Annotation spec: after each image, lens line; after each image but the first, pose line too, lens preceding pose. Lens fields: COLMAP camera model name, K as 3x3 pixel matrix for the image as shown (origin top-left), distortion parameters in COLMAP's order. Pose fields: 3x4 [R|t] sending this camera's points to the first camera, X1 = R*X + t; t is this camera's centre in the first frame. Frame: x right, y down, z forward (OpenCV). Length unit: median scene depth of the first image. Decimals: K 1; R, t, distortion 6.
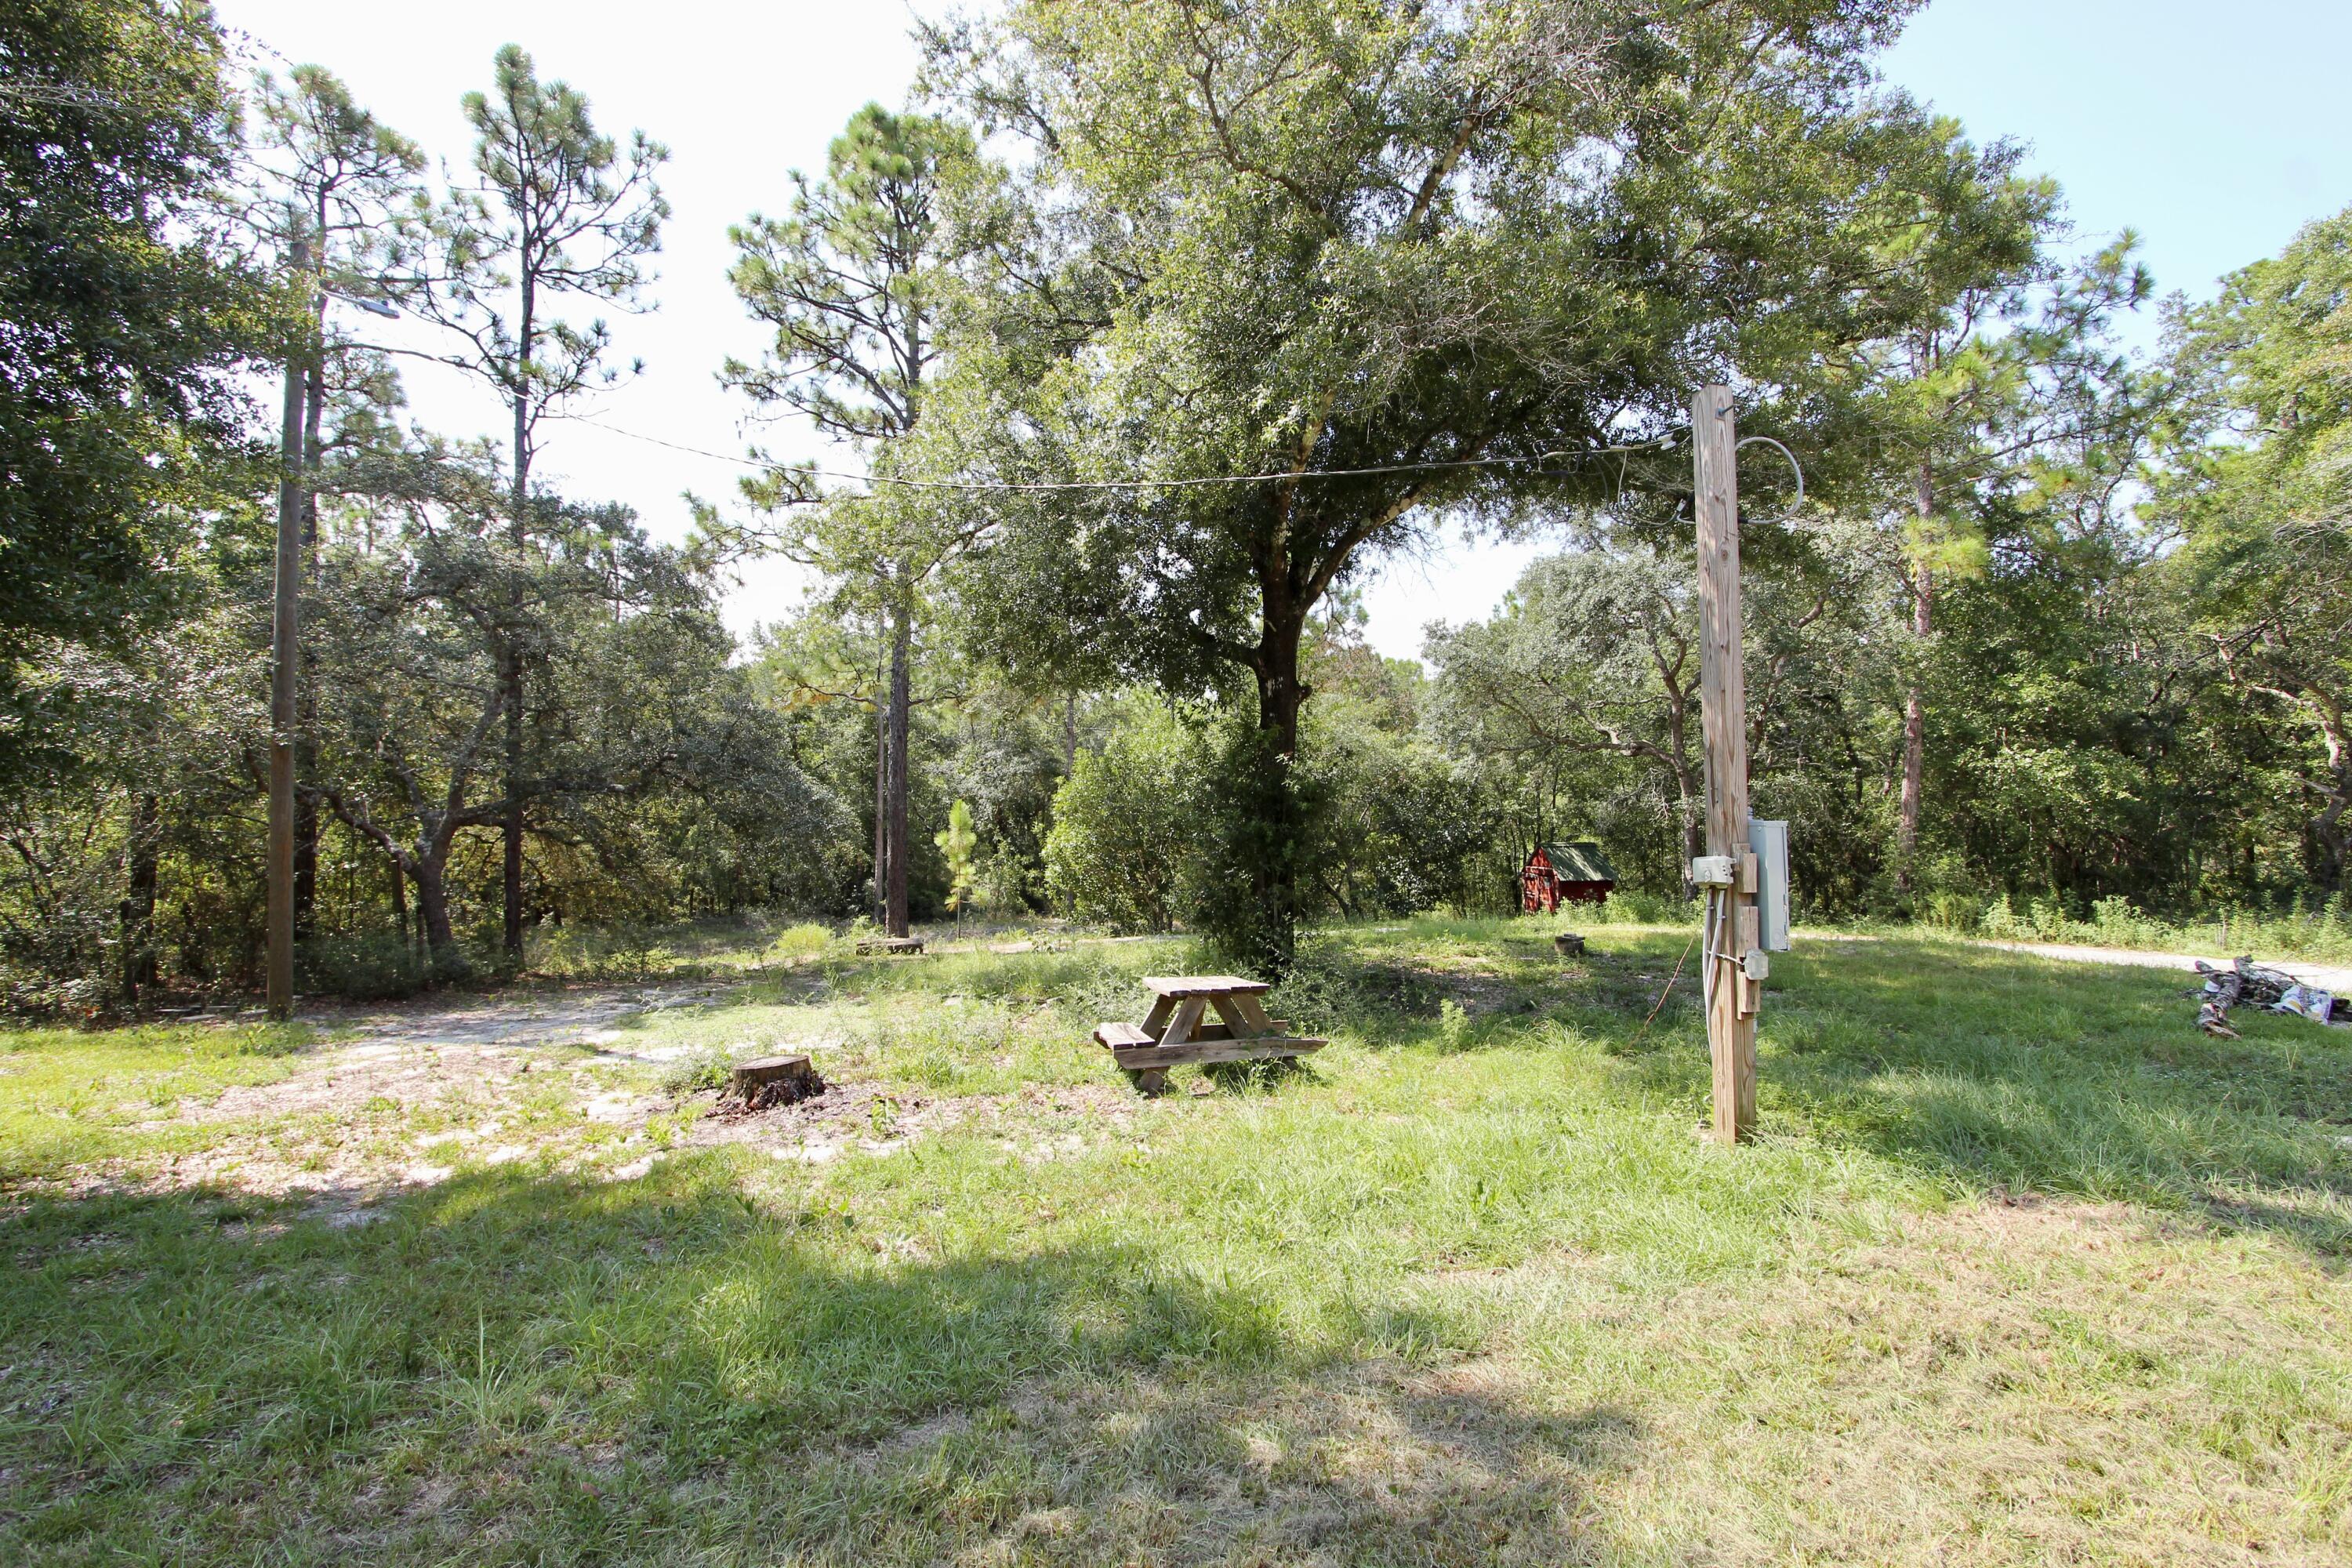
lens RADIAL K [[1086.4, 0, 1176.0], [0, 1086.4, 784.0], [0, 0, 1]] dist [-0.012771, 0.000042]
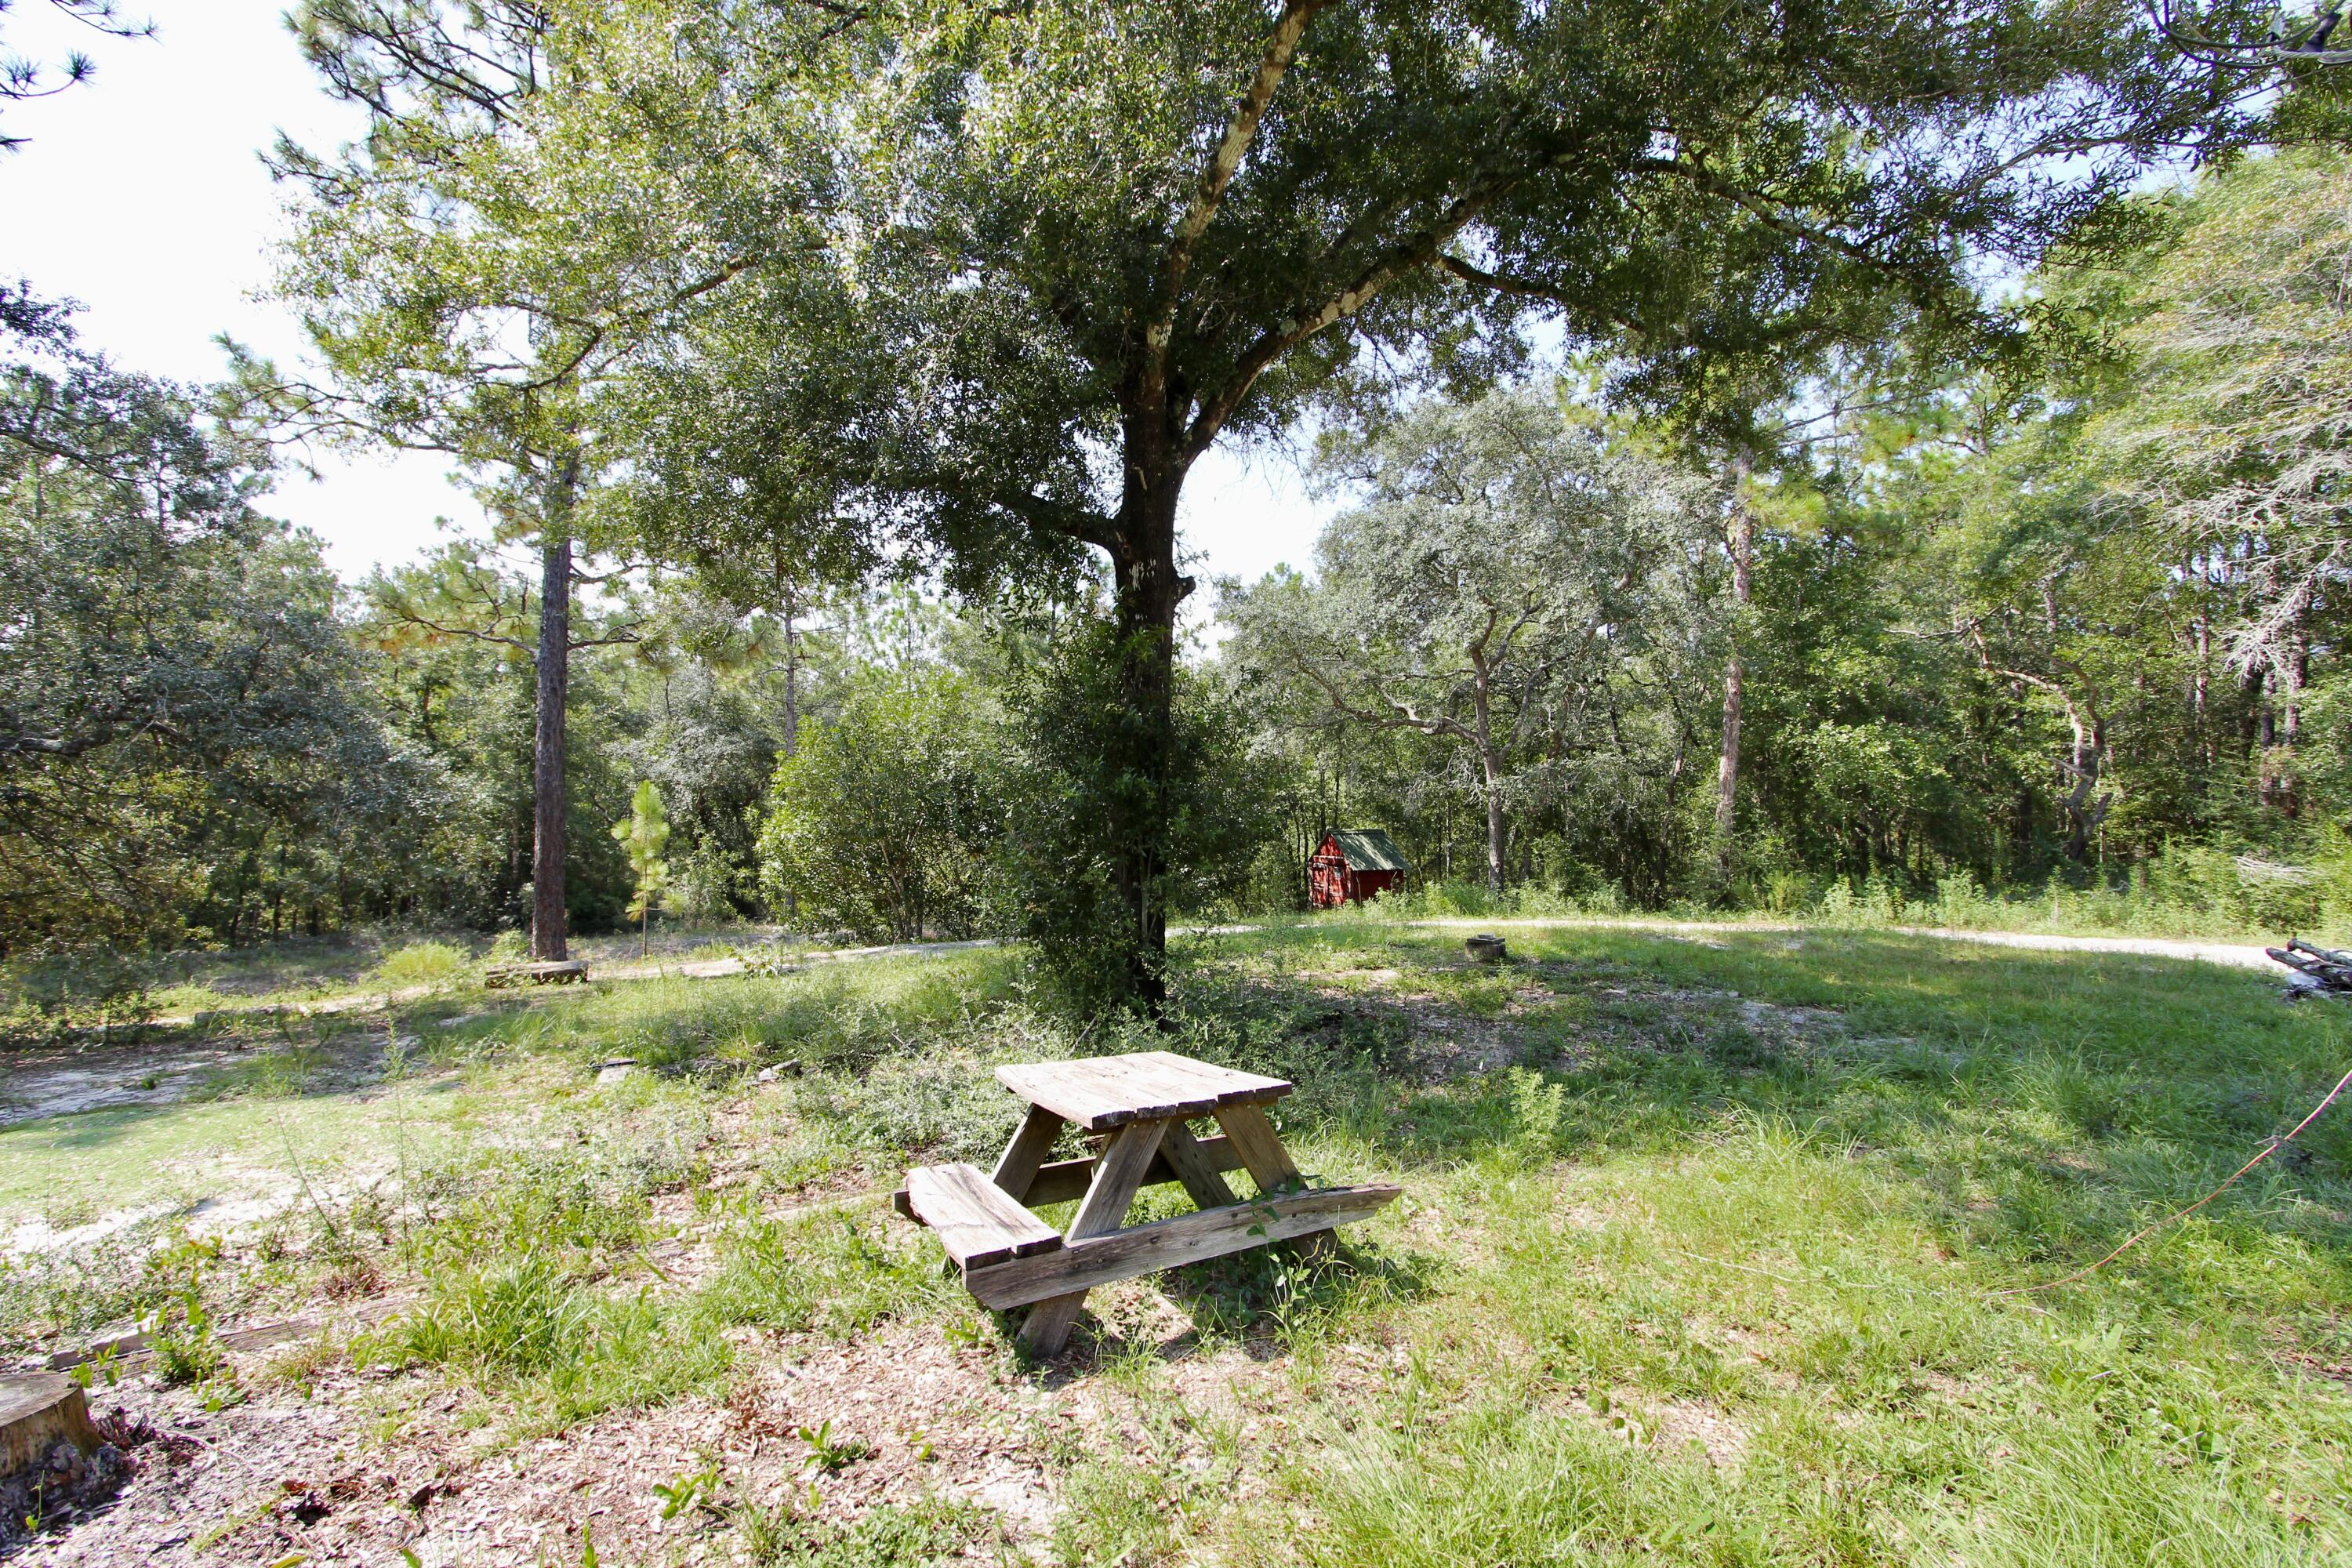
lens RADIAL K [[1086.4, 0, 1176.0], [0, 1086.4, 784.0], [0, 0, 1]] dist [-0.012771, 0.000042]
pose [[0.968948, 0.003062, 0.247245, -0.022239], [-0.003854, 0.999989, 0.002721, 0.015047], [-0.247233, -0.003589, 0.968949, 0.154658]]
